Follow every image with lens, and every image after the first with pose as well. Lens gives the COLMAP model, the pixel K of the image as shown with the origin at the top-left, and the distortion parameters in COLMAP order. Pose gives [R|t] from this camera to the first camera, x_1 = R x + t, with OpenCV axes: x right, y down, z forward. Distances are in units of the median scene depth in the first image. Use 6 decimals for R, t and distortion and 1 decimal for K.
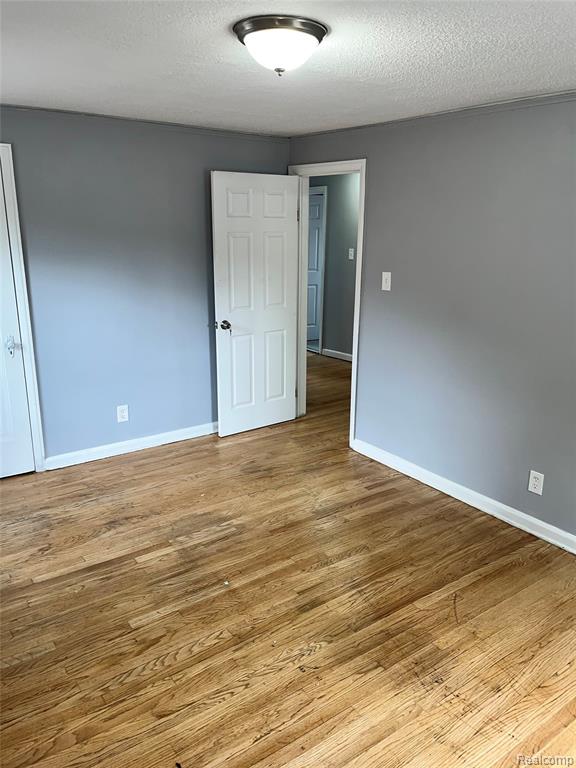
lens RADIAL K [[583.6, 0, 294.7], [0, 583.6, 383.8], [0, 0, 1]] dist [0.068401, -0.118630]
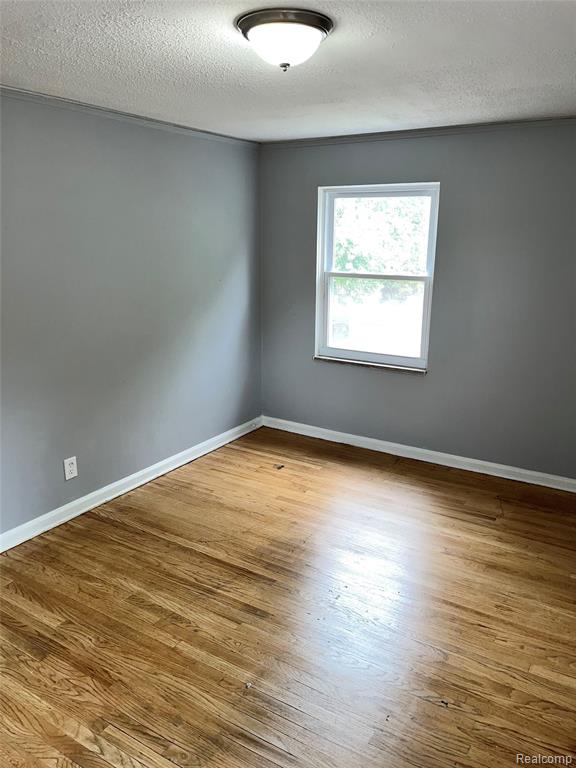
lens RADIAL K [[583.6, 0, 294.7], [0, 583.6, 383.8], [0, 0, 1]] dist [0.068401, -0.118630]
pose [[-0.391215, -0.246824, 0.886583, -0.713376], [0.231406, 0.906029, 0.354348, -0.276537], [-0.890731, 0.343786, -0.297335, 1.011991]]
